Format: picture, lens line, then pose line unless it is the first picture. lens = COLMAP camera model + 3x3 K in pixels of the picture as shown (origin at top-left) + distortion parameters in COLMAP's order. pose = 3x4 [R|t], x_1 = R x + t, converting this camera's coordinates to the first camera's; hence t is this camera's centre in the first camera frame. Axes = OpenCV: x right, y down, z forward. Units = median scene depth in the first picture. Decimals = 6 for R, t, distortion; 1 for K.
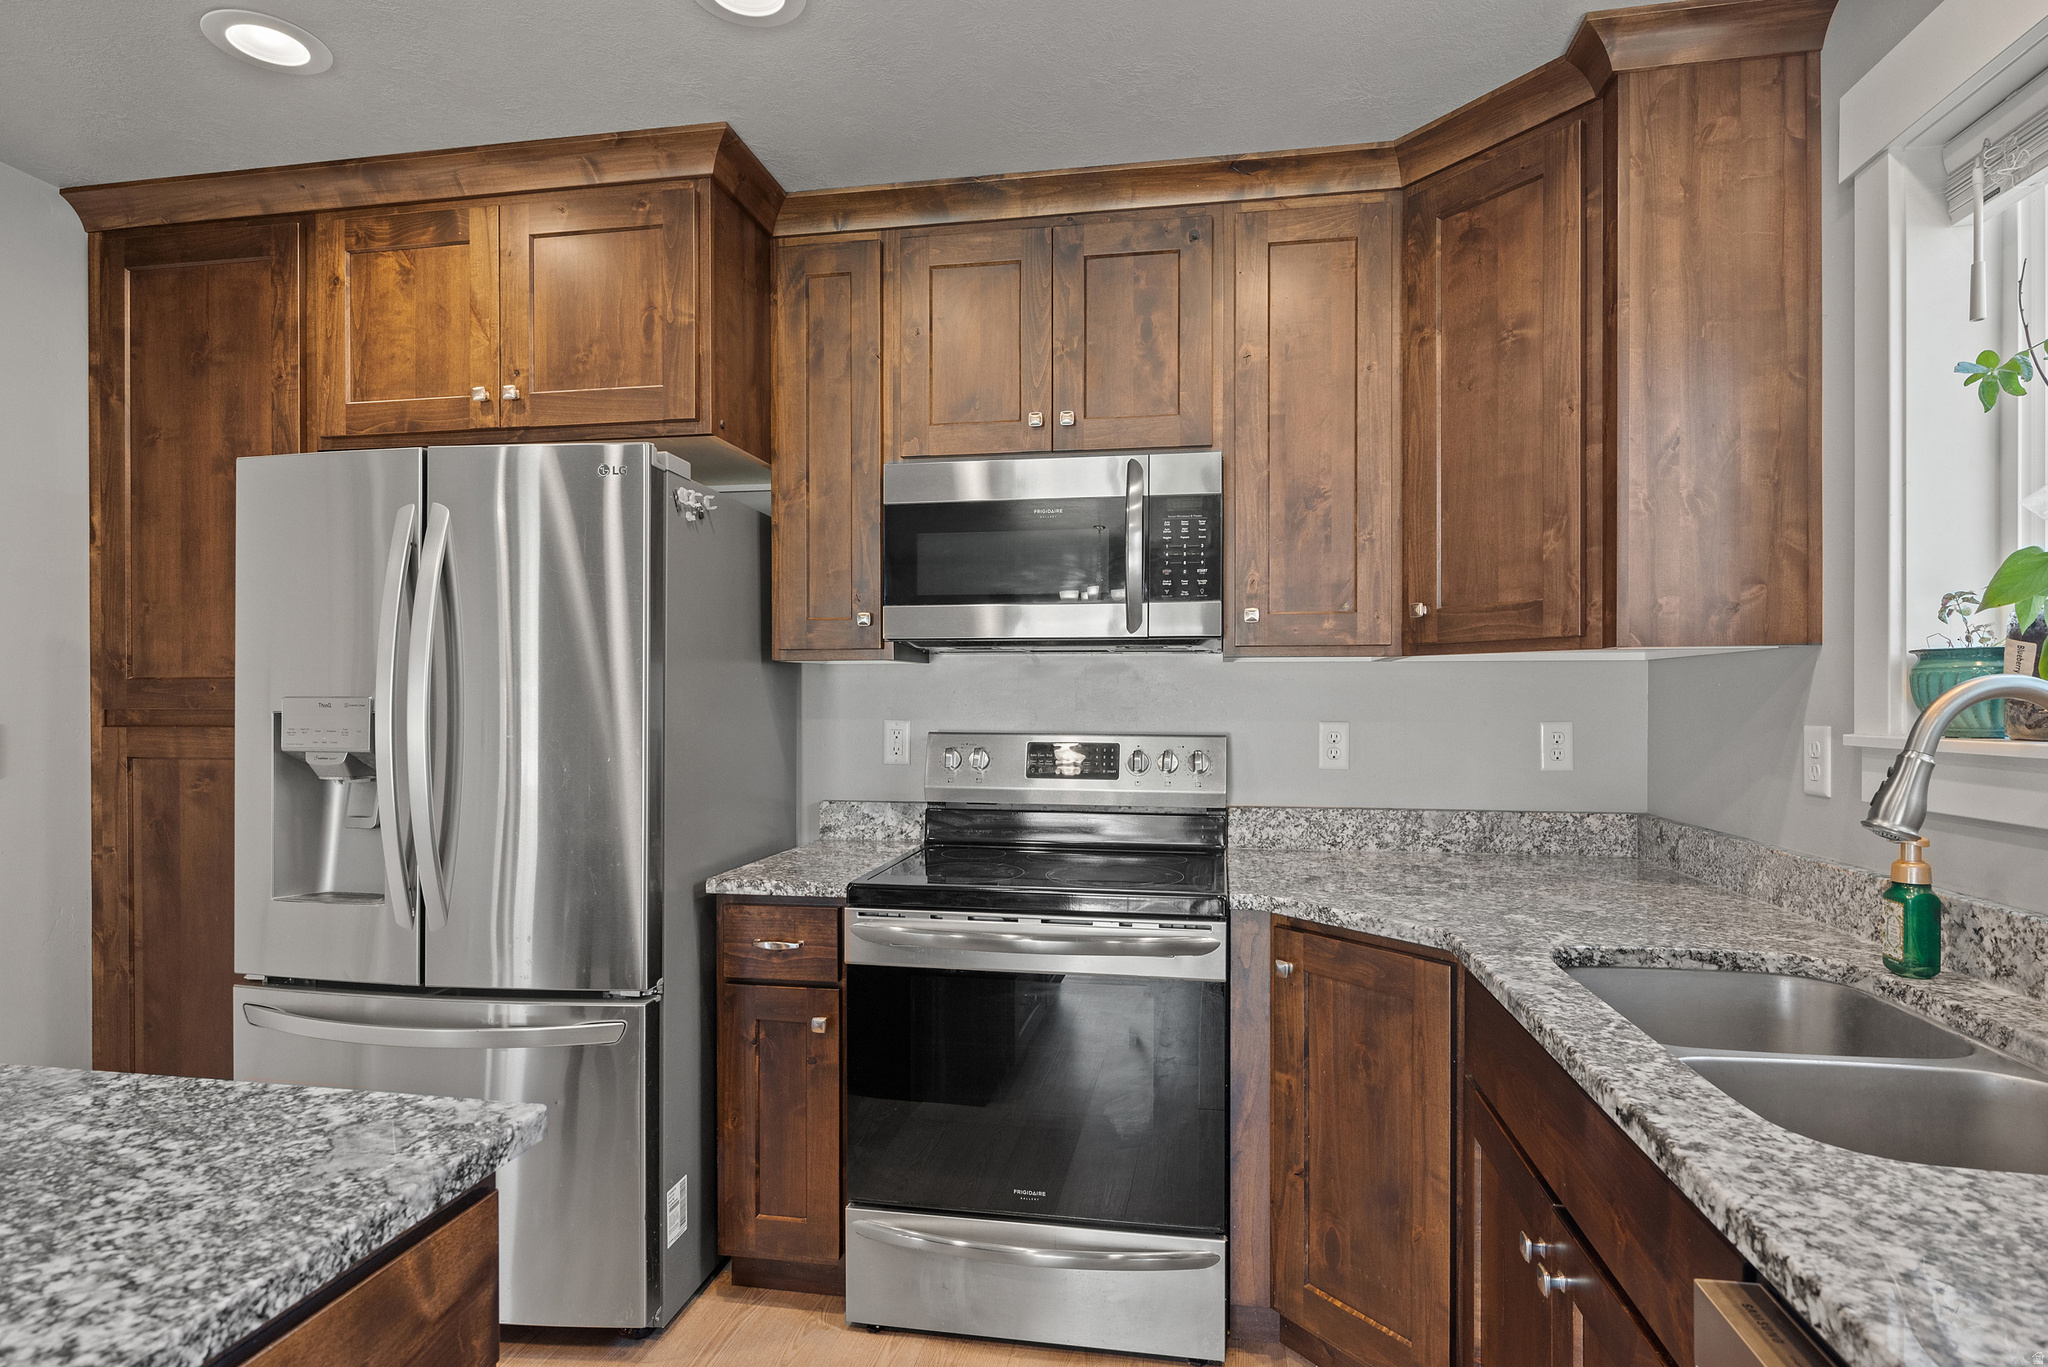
lens RADIAL K [[1046.0, 0, 1037.0], [0, 1046.0, 704.2], [0, 0, 1]] dist [-0.002717, -0.000484]
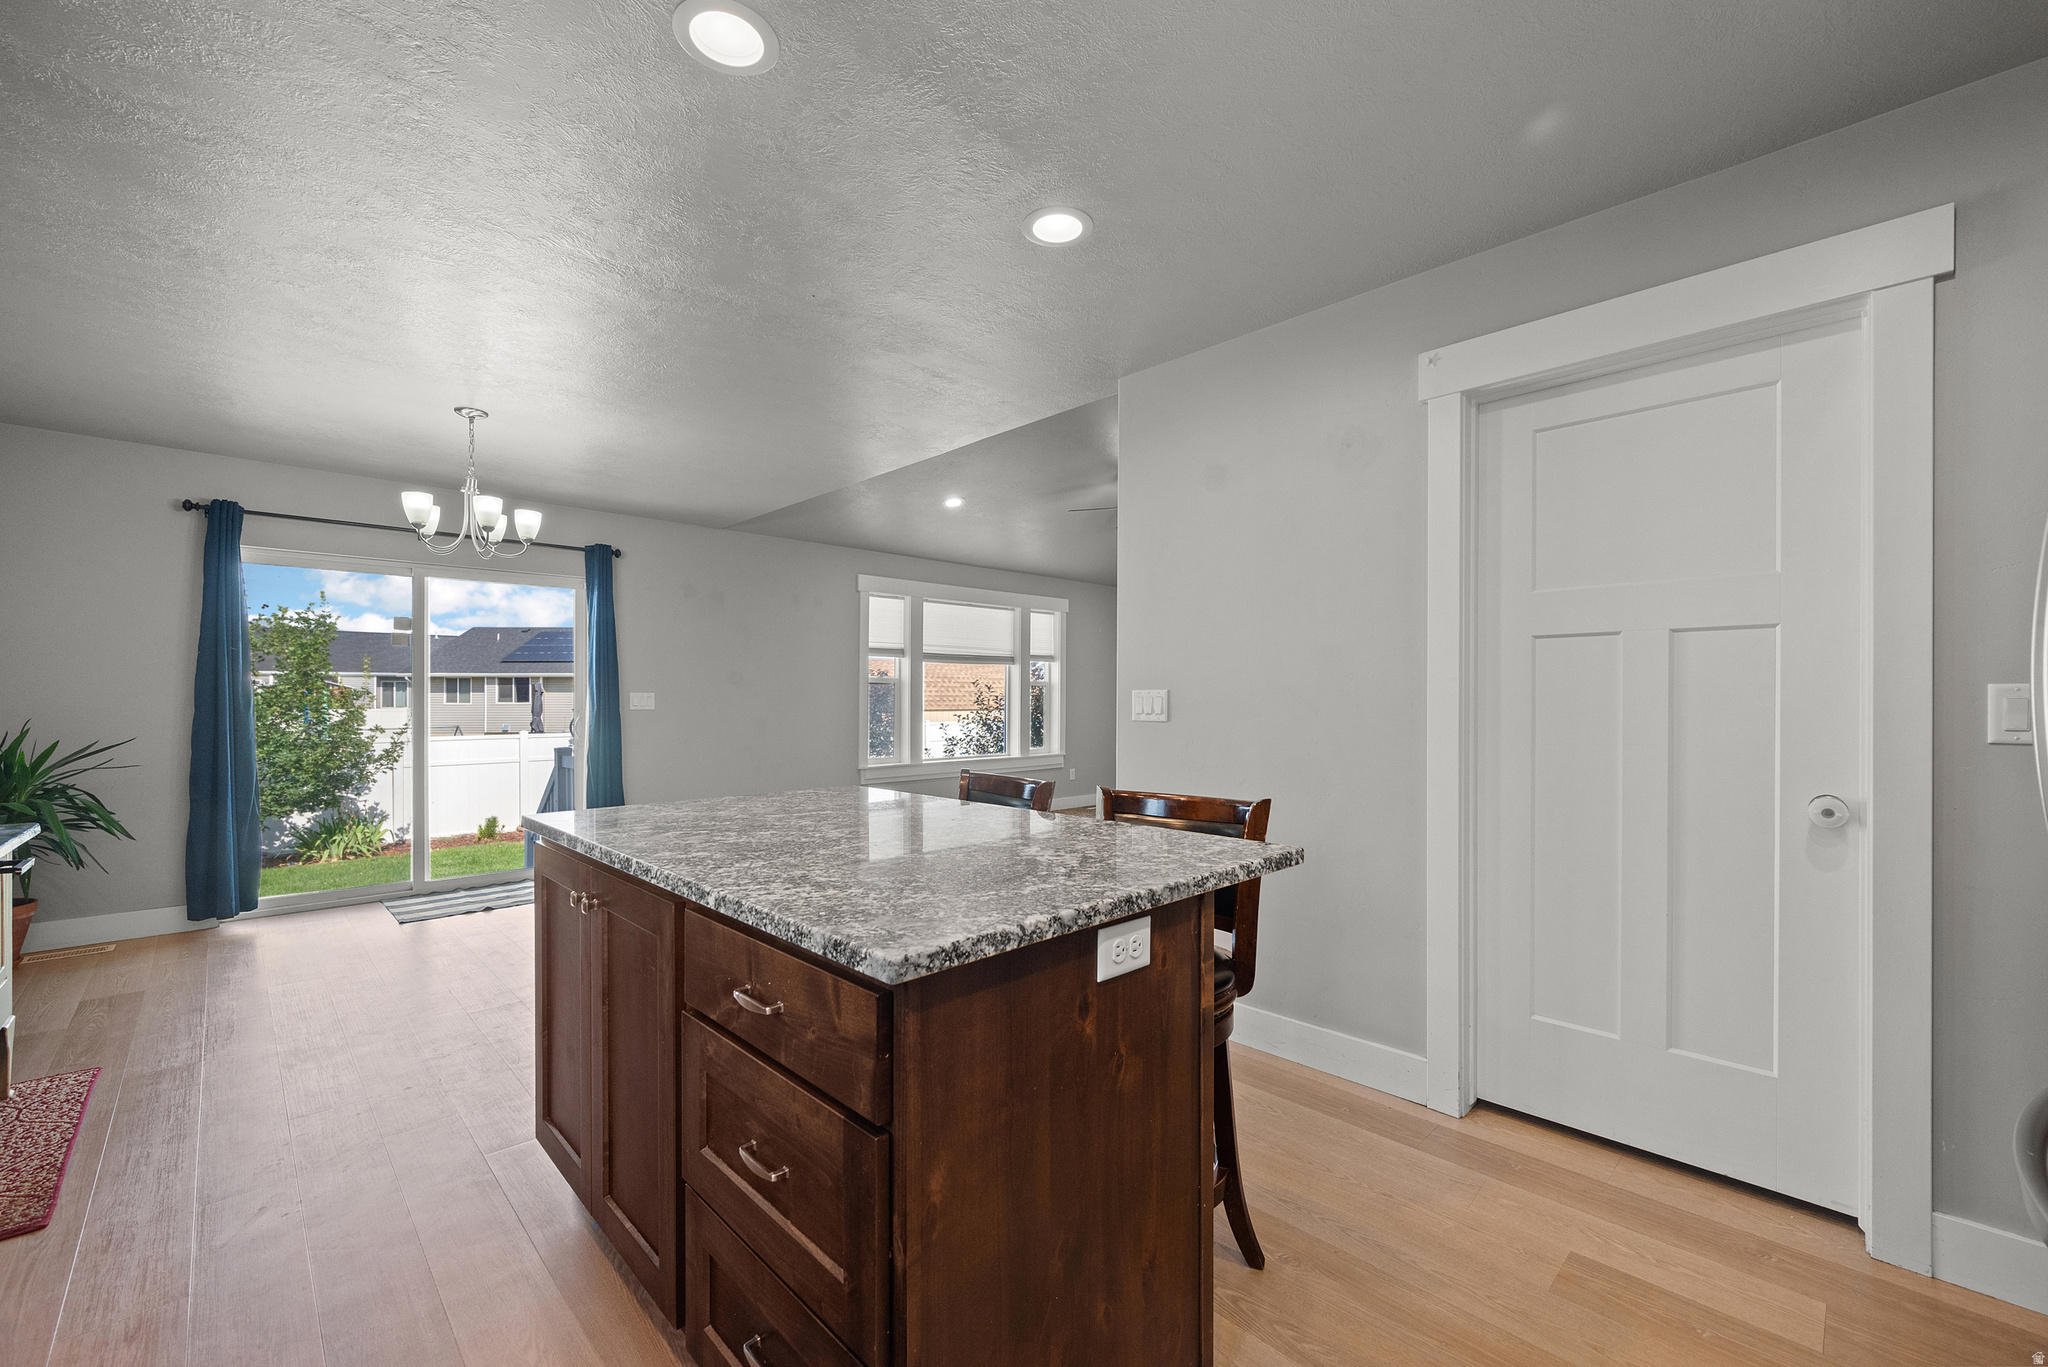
lens RADIAL K [[830.9, 0, 1029.4], [0, 830.9, 703.3], [0, 0, 1]] dist [0.003803, 0.000279]
pose [[-0.593950, 0.002504, -0.804498, 0.103783], [-0.004565, 0.999969, 0.006483, 0.045725], [0.804489, 0.007523, -0.593920, 0.886479]]
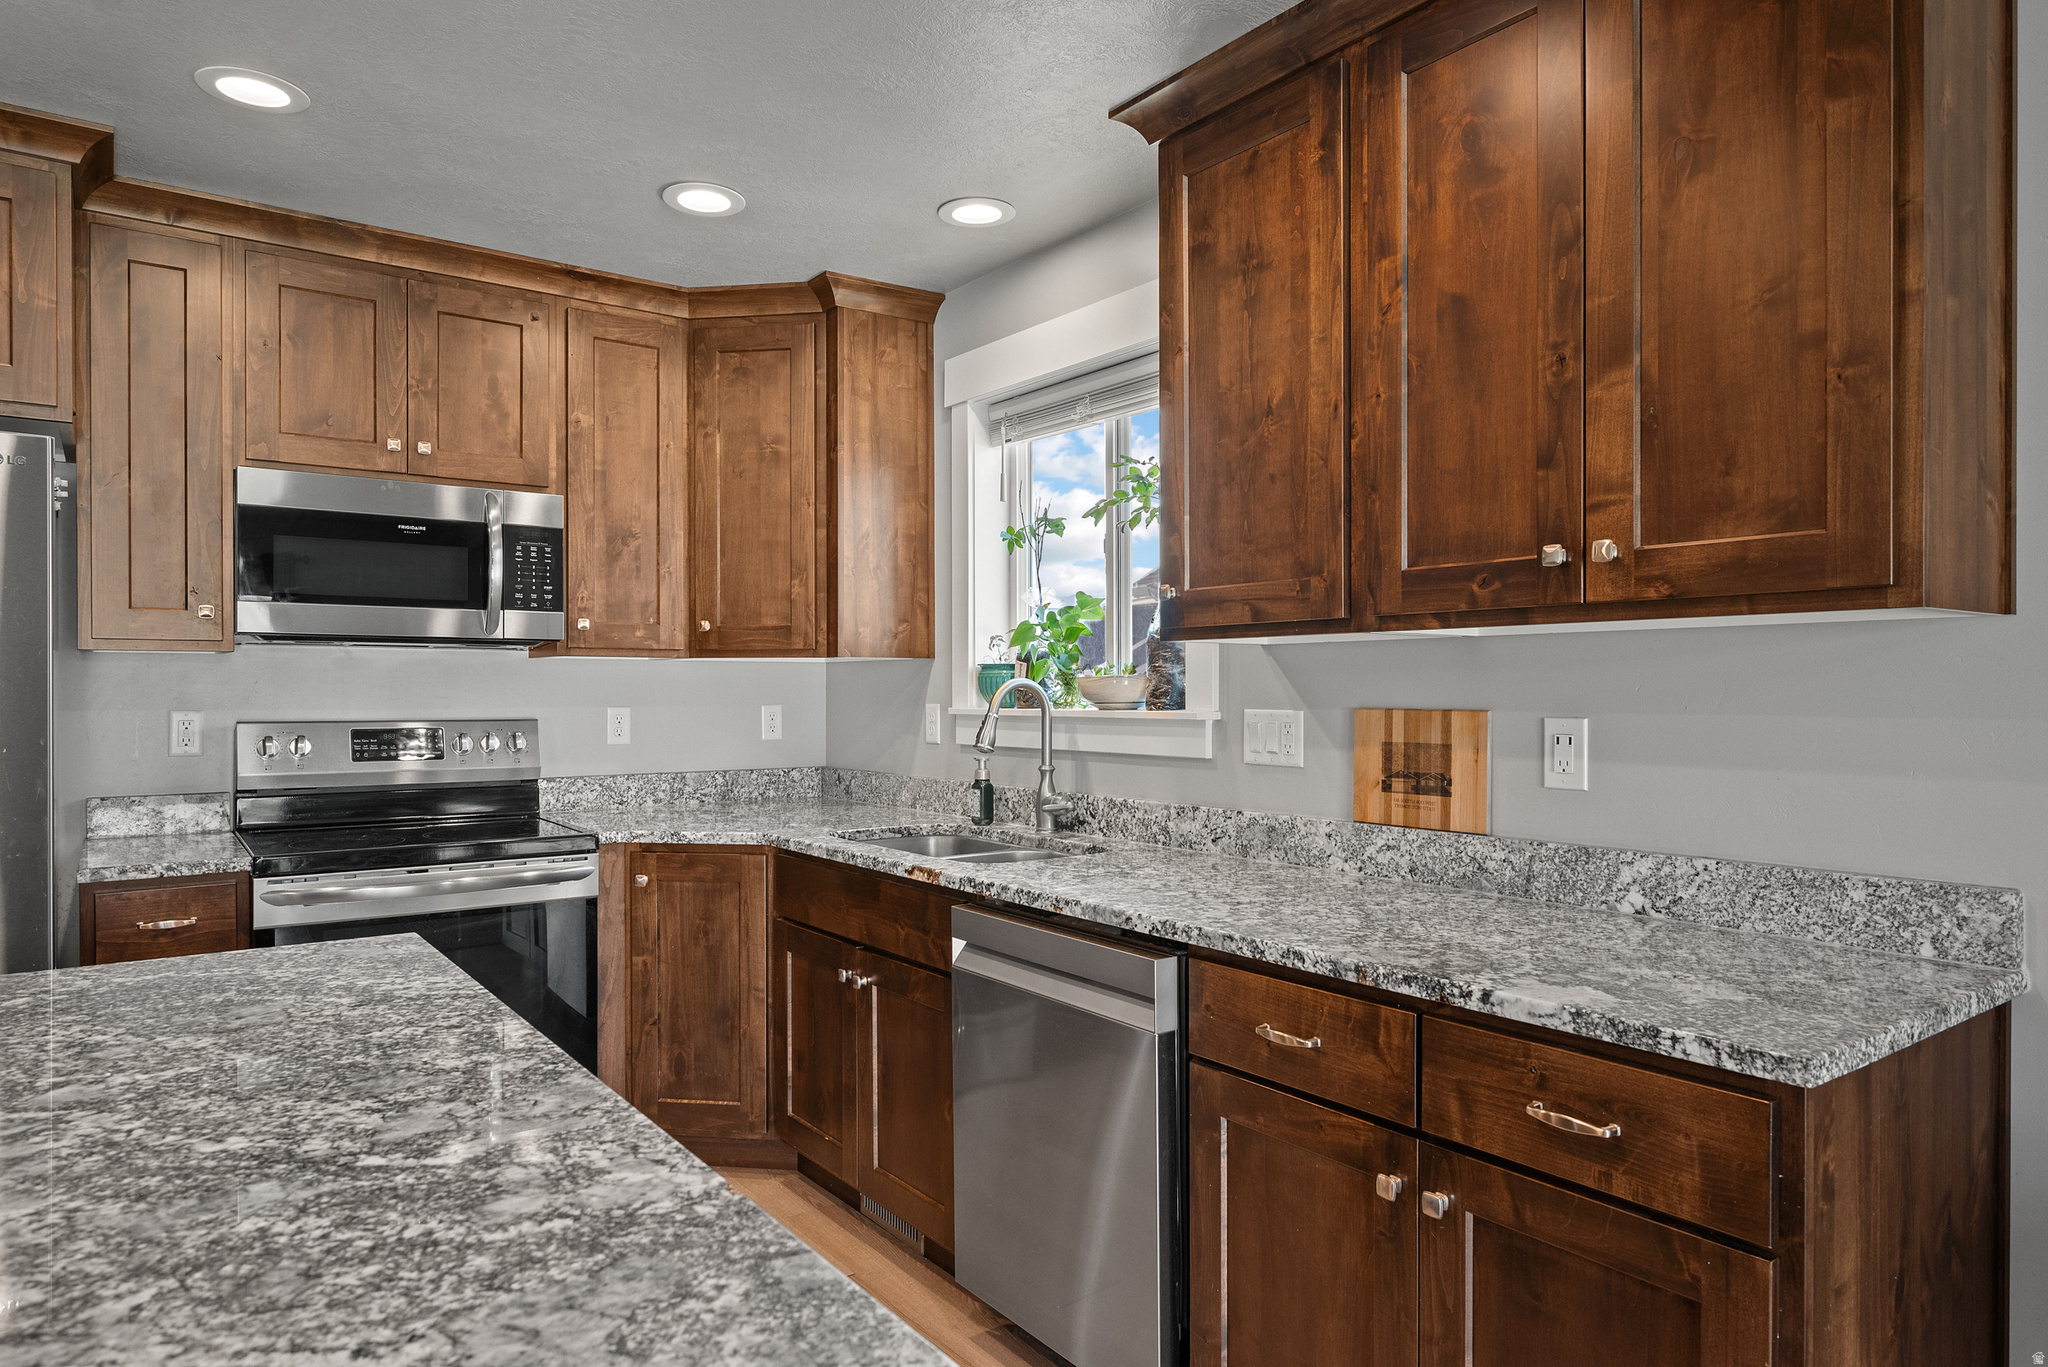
lens RADIAL K [[1247.6, 0, 1036.2], [0, 1247.6, 692.8], [0, 0, 1]] dist [0.000168, -0.002710]
pose [[0.691825, -0.002961, 0.722059, -0.584987], [0.003737, 0.999993, 0.000519, 0.000941], [-0.722056, 0.002339, 0.691831, -0.524609]]
